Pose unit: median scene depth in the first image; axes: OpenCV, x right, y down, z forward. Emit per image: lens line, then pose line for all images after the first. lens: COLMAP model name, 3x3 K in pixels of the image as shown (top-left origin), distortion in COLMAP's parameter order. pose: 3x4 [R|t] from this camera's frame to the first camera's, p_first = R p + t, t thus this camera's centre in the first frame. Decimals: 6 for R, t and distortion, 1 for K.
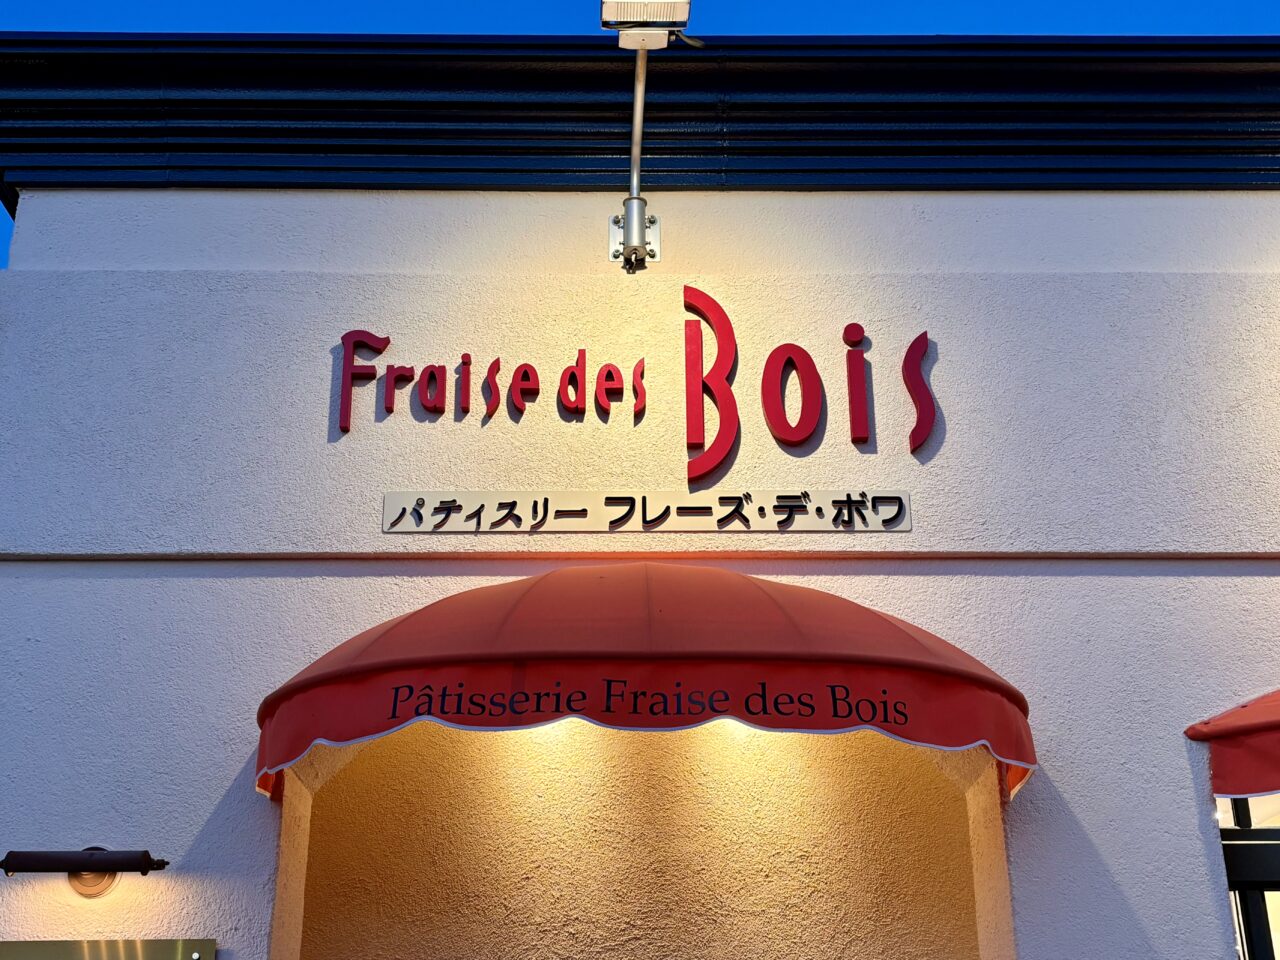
lens RADIAL K [[1595.6, 0, 626.1], [0, 1595.6, 479.6], [0, 0, 1]] dist [0.107216, 0.000000]
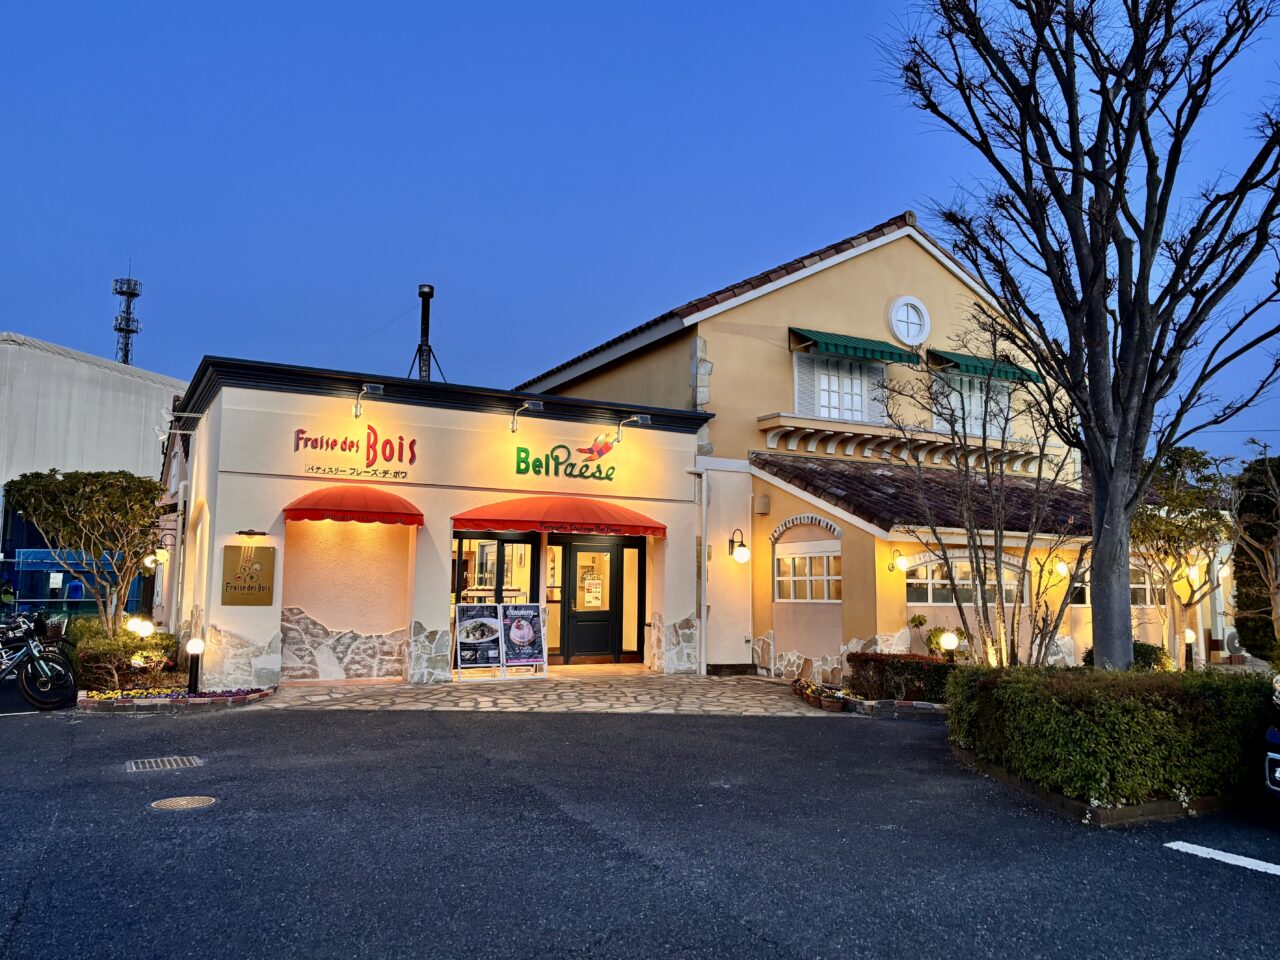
lens RADIAL K [[990.4, 0, 651.9], [0, 990.4, 474.7], [0, 0, 1]] dist [0.023188, -0.017523]
pose [[0.874127, 0.062944, 0.481601, -0.700326], [-0.197792, 0.951755, 0.234608, -0.911106], [-0.443599, -0.300334, 0.844405, -2.151107]]
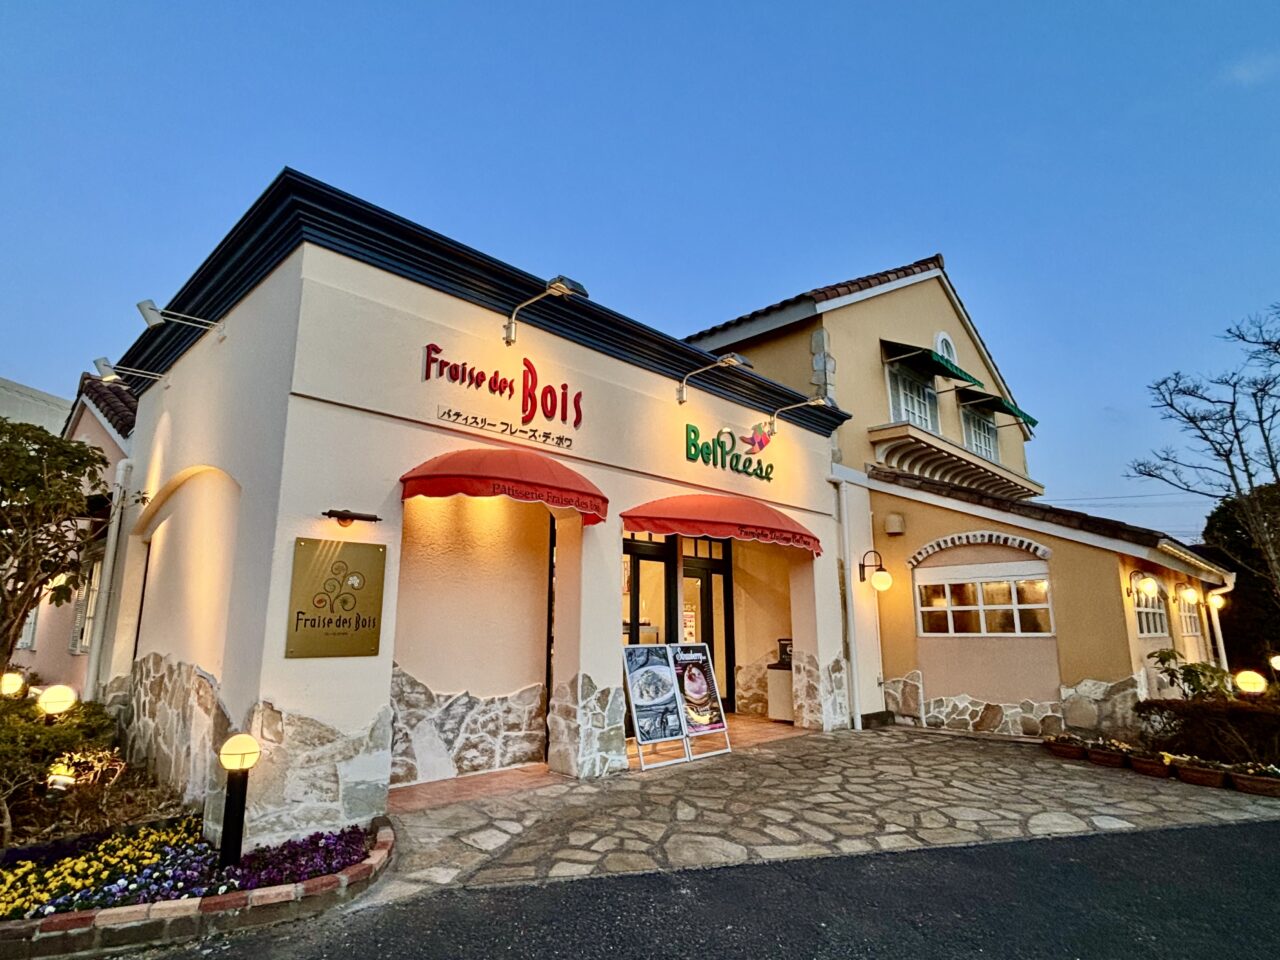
lens RADIAL K [[701.4, 0, 628.6], [0, 701.4, 474.2], [0, 0, 1]] dist [0.004853, -0.004202]
pose [[0.696222, 0.151530, 0.701651, -0.787336], [-0.283056, 0.956217, 0.074359, -0.063429], [-0.659662, -0.250377, 0.708630, -0.179666]]
